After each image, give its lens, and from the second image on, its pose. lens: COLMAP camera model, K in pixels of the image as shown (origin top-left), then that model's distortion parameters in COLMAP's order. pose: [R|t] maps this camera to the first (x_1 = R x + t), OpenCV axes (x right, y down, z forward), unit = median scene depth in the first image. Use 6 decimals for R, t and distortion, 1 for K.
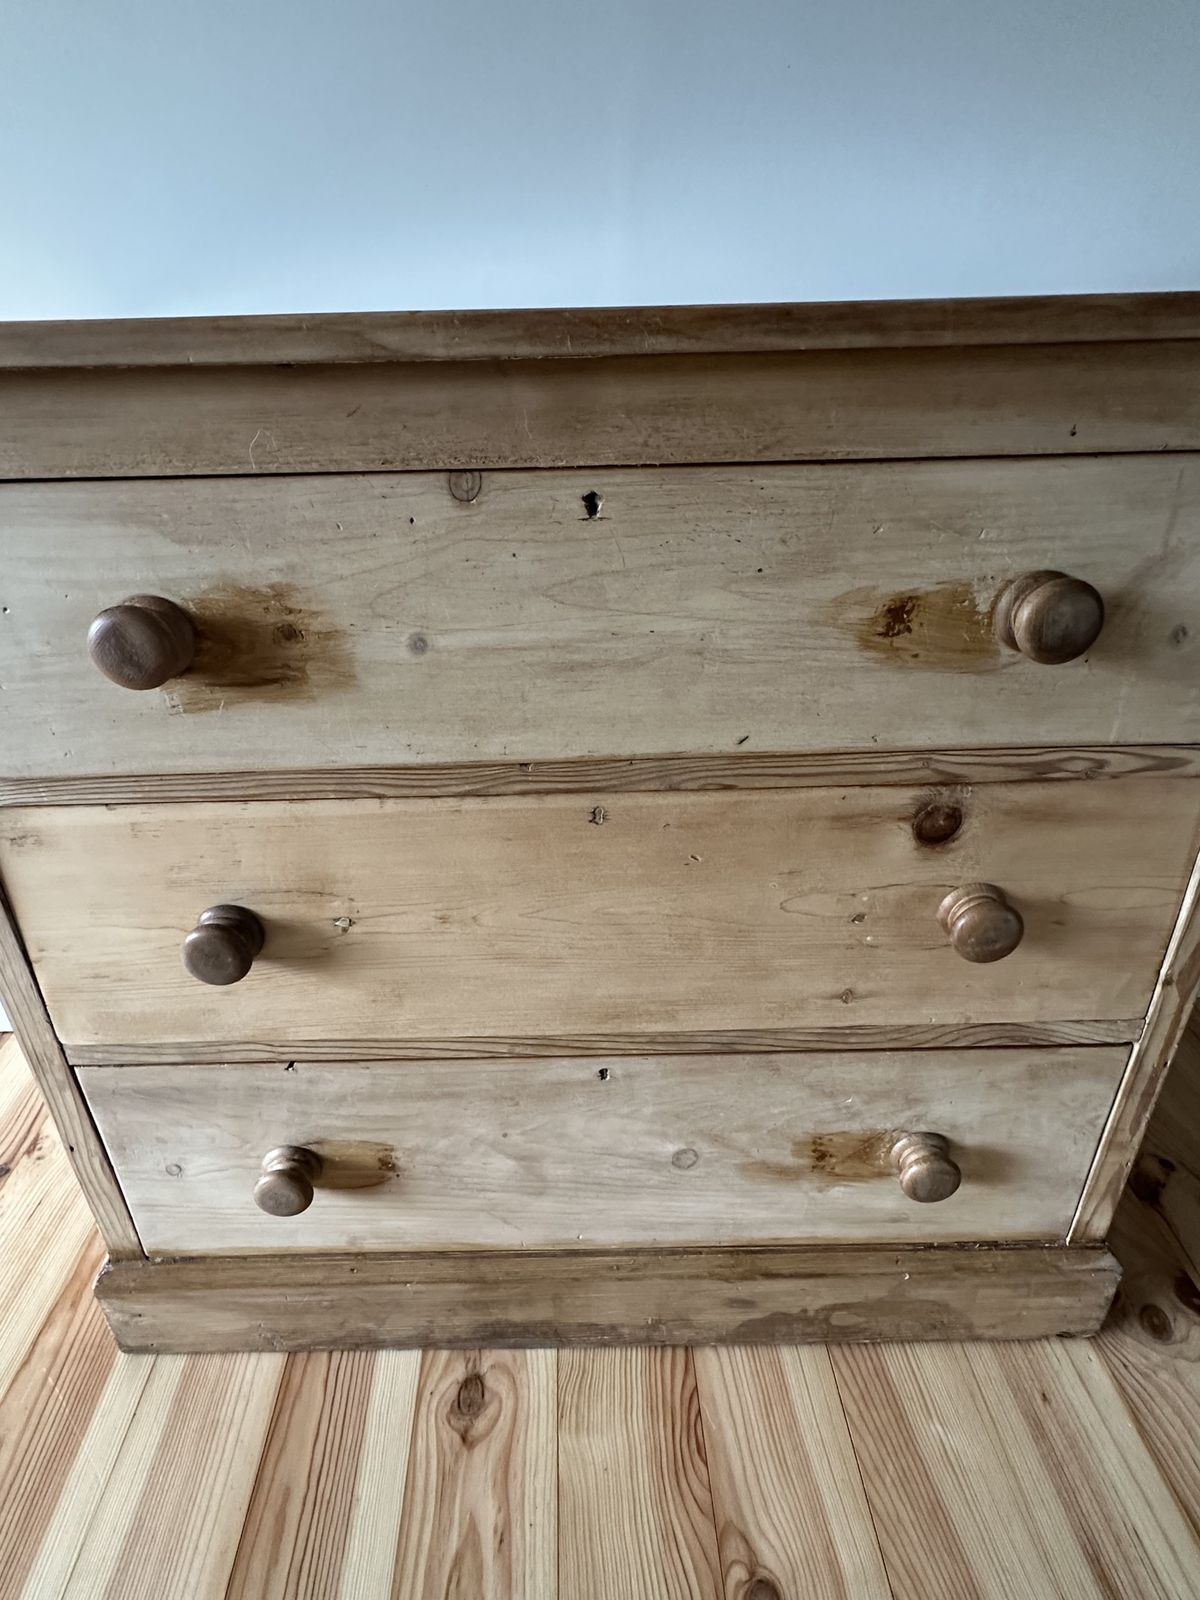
lens RADIAL K [[841.0, 0, 581.0], [0, 841.0, 792.3], [0, 0, 1]] dist [-0.002619, 0.002838]
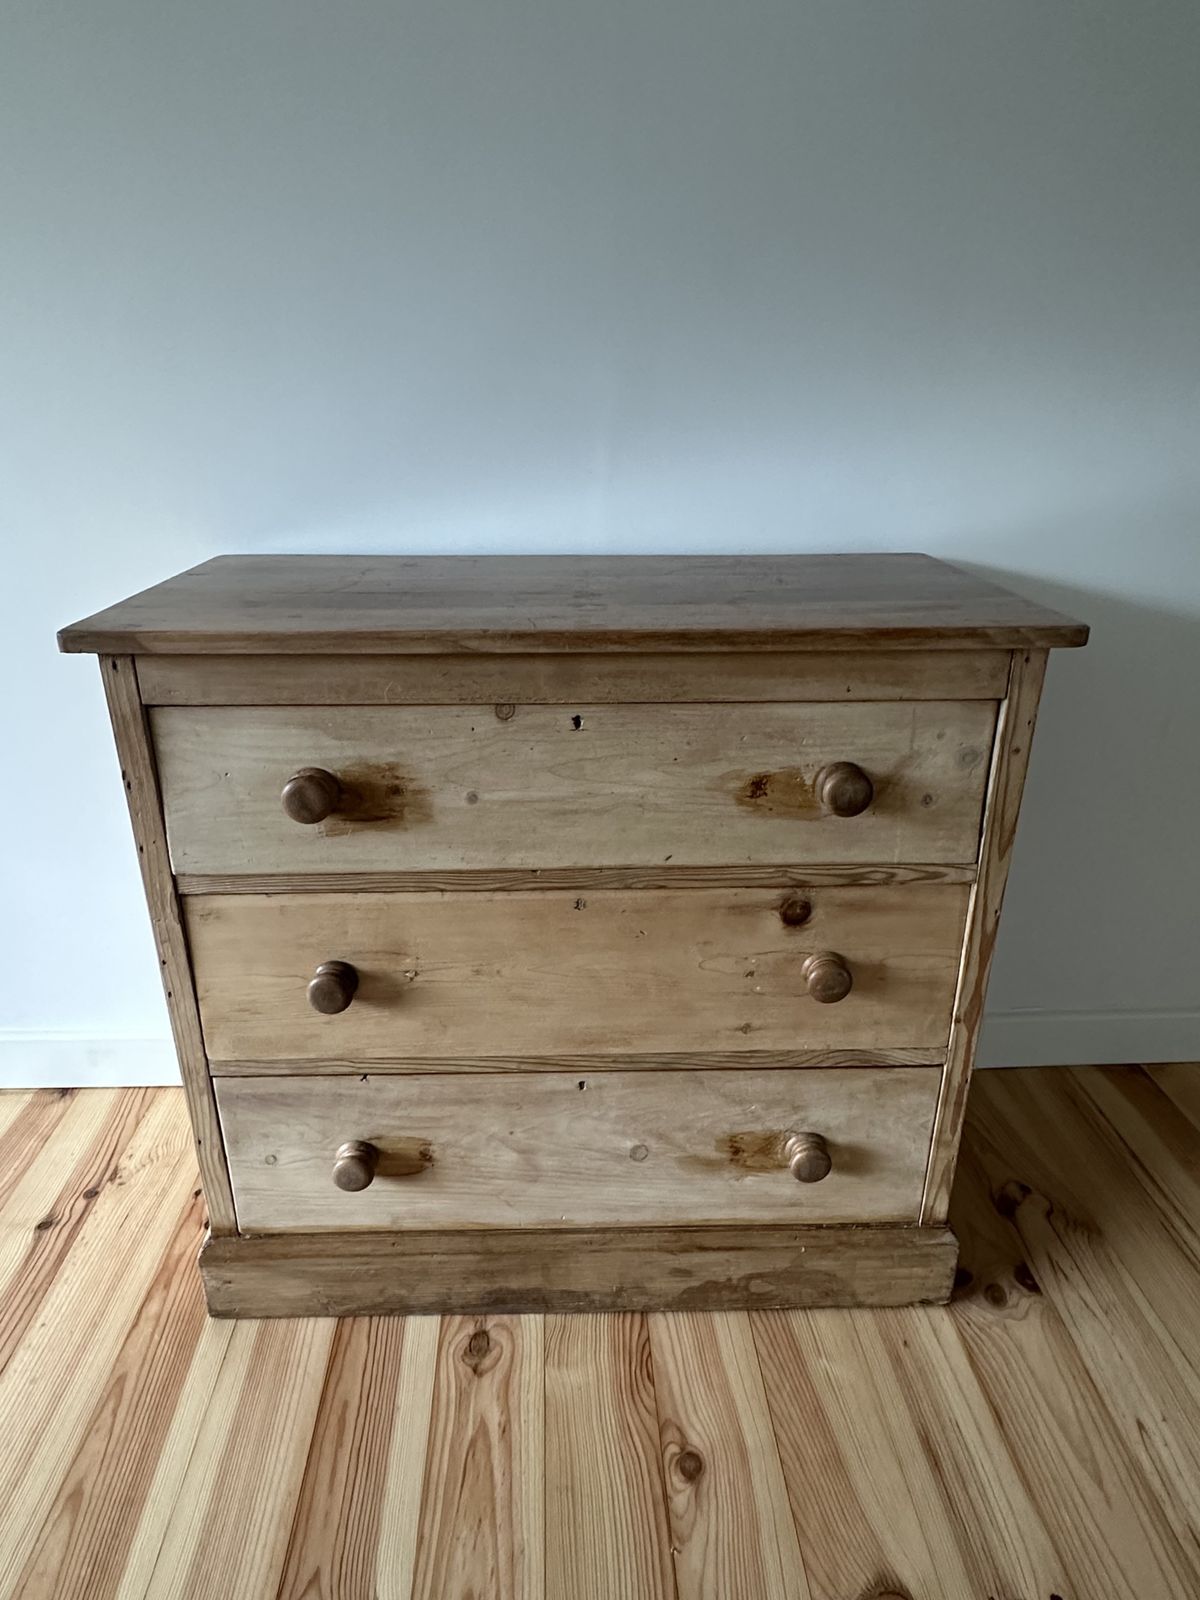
lens RADIAL K [[938.6, 0, 591.5], [0, 938.6, 806.8], [0, 0, 1]] dist [-0.001392, 0.003730]
pose [[0.999545, 0.014192, 0.026616, -0.005846], [-0.011778, 0.995983, -0.088760, 0.001710], [-0.027769, 0.088407, 0.995697, -0.625741]]
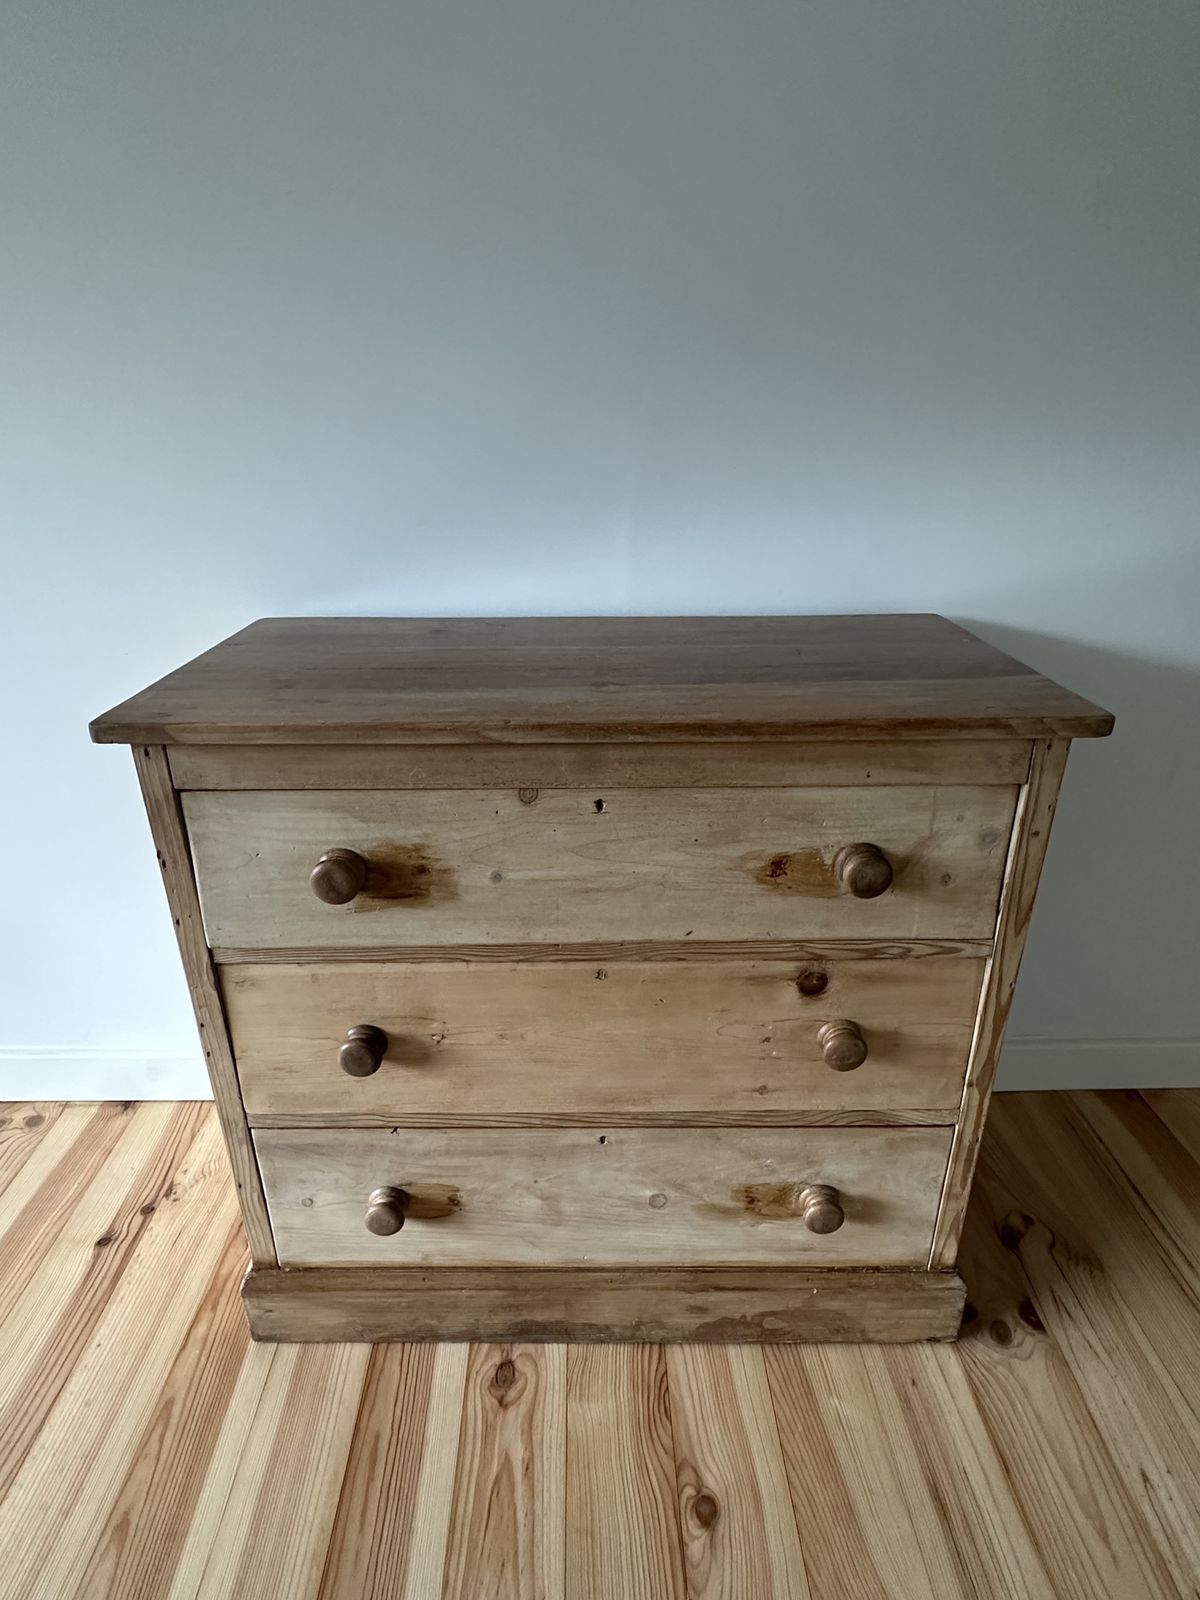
lens RADIAL K [[841.0, 0, 595.9], [0, 841.0, 803.8], [0, 0, 1]] dist [-0.002619, 0.002838]
pose [[0.999839, 0.017938, -0.000400, 0.004039], [-0.017924, 0.997522, -0.068030, -0.155055], [-0.000821, 0.068026, 0.997683, -0.518773]]
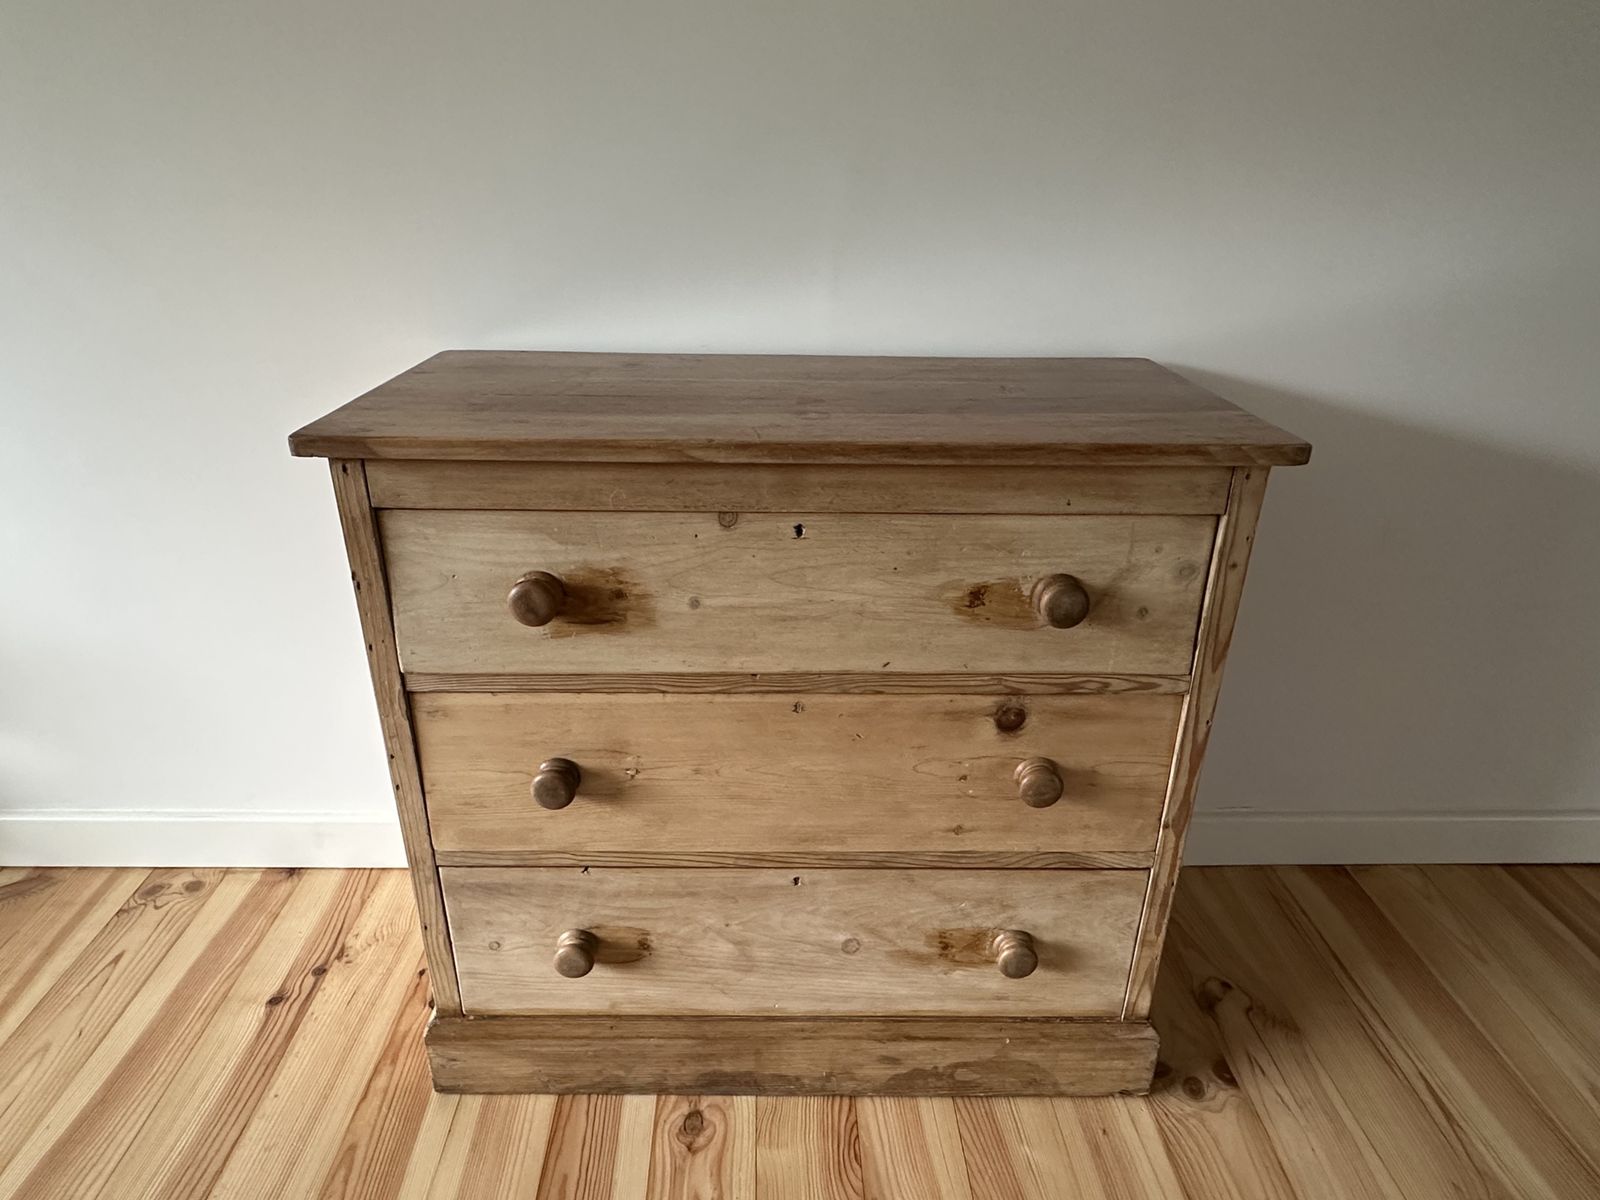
lens RADIAL K [[938.6, 0, 794.6], [0, 938.6, 628.2], [0, 0, 1]] dist [-0.001392, 0.003730]
pose [[0.999398, 0.030221, 0.017049, -0.017570], [-0.029454, 0.998617, -0.043559, -0.037054], [-0.018342, 0.043030, 0.998905, -0.650710]]
